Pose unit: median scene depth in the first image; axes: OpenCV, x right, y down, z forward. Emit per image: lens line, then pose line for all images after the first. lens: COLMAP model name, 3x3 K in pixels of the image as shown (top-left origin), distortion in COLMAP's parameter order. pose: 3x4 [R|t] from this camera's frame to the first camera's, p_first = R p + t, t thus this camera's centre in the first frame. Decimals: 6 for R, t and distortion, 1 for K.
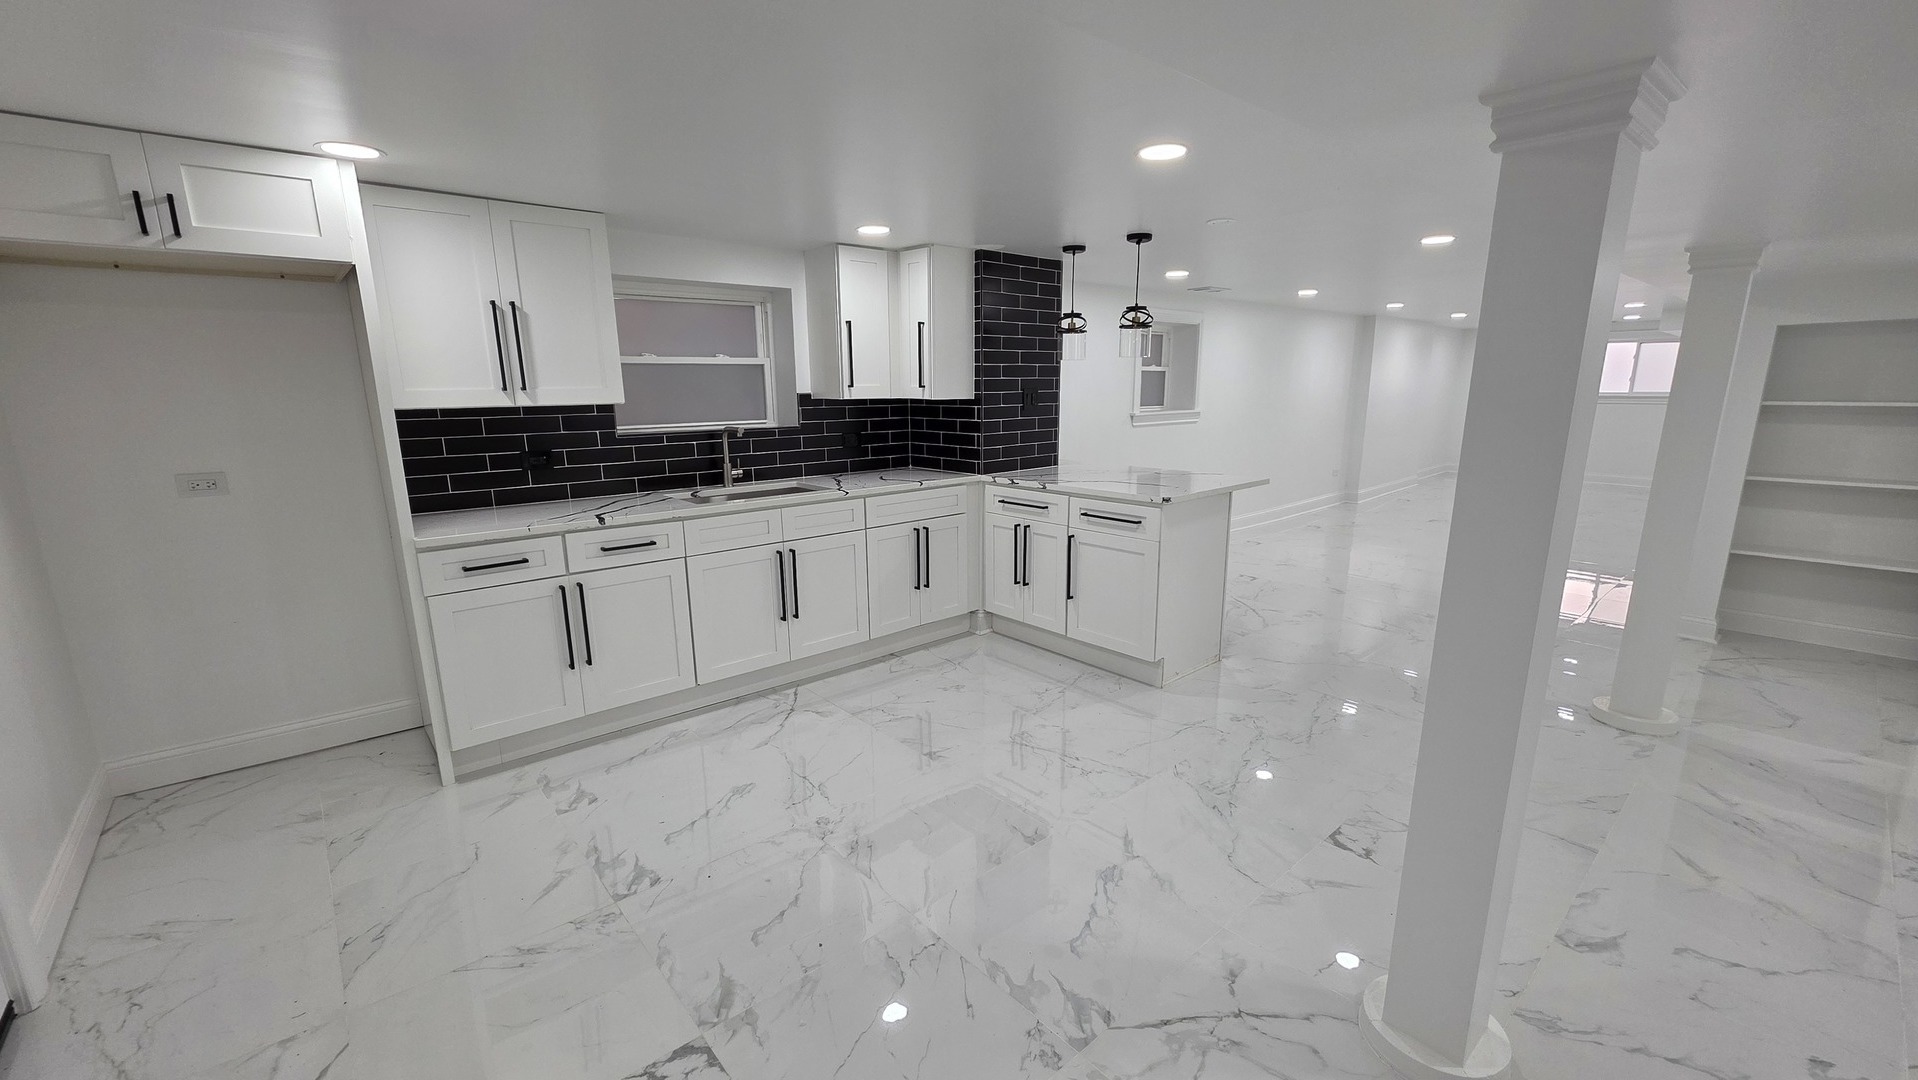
lens RADIAL K [[762.8, 0, 965.5], [0, 762.8, 552.7], [0, 0, 1]] dist [0.001763, -0.001462]
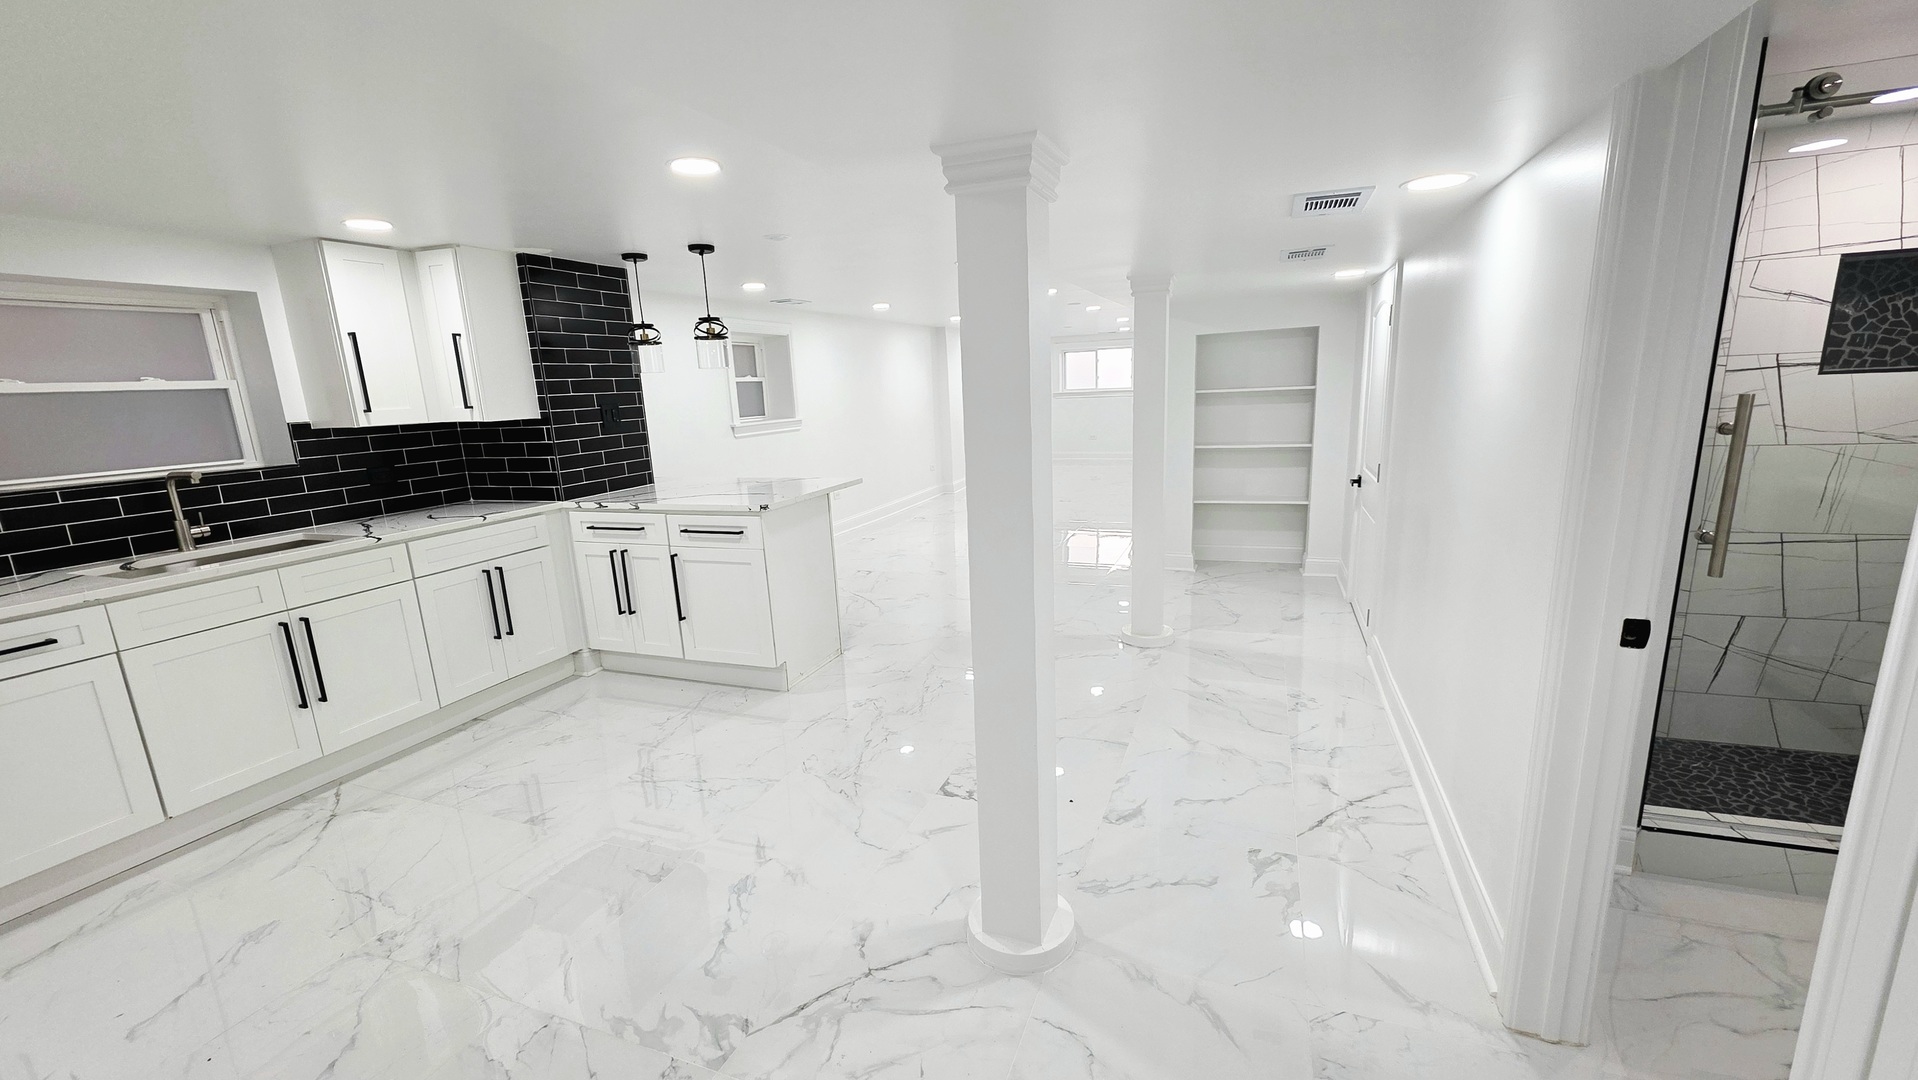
lens RADIAL K [[762.8, 0, 966.3], [0, 762.8, 552.1], [0, 0, 1]] dist [0.001763, -0.001462]
pose [[0.884658, -0.130342, 0.447651, 0.035653], [0.136460, 0.990469, 0.018720, 0.006946], [-0.445824, 0.044526, 0.894012, -0.024642]]
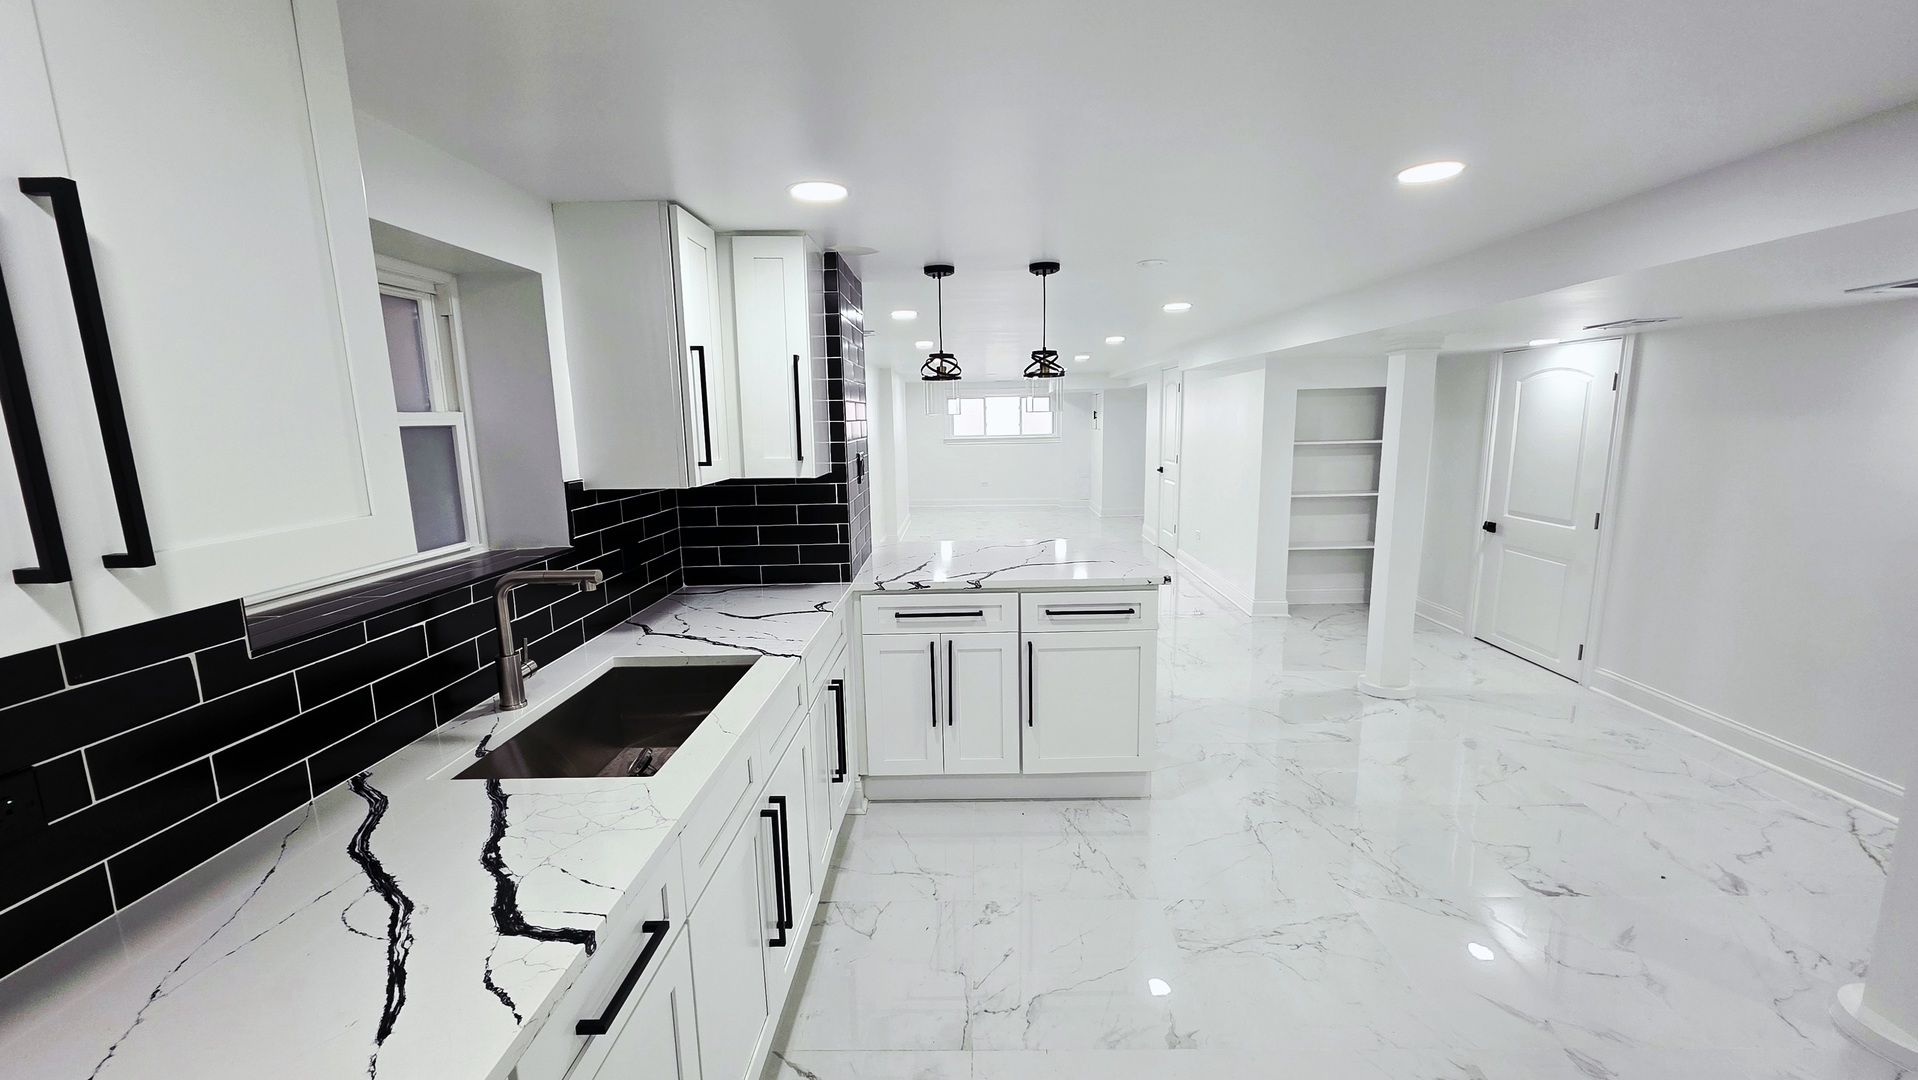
lens RADIAL K [[762.8, 0, 962.0], [0, 762.8, 555.5], [0, 0, 1]] dist [0.001763, -0.001462]
pose [[0.674459, -0.136336, 0.725615, -0.455487], [0.176517, 0.984077, 0.020826, -0.139109], [-0.716900, 0.114037, 0.687786, 0.523445]]
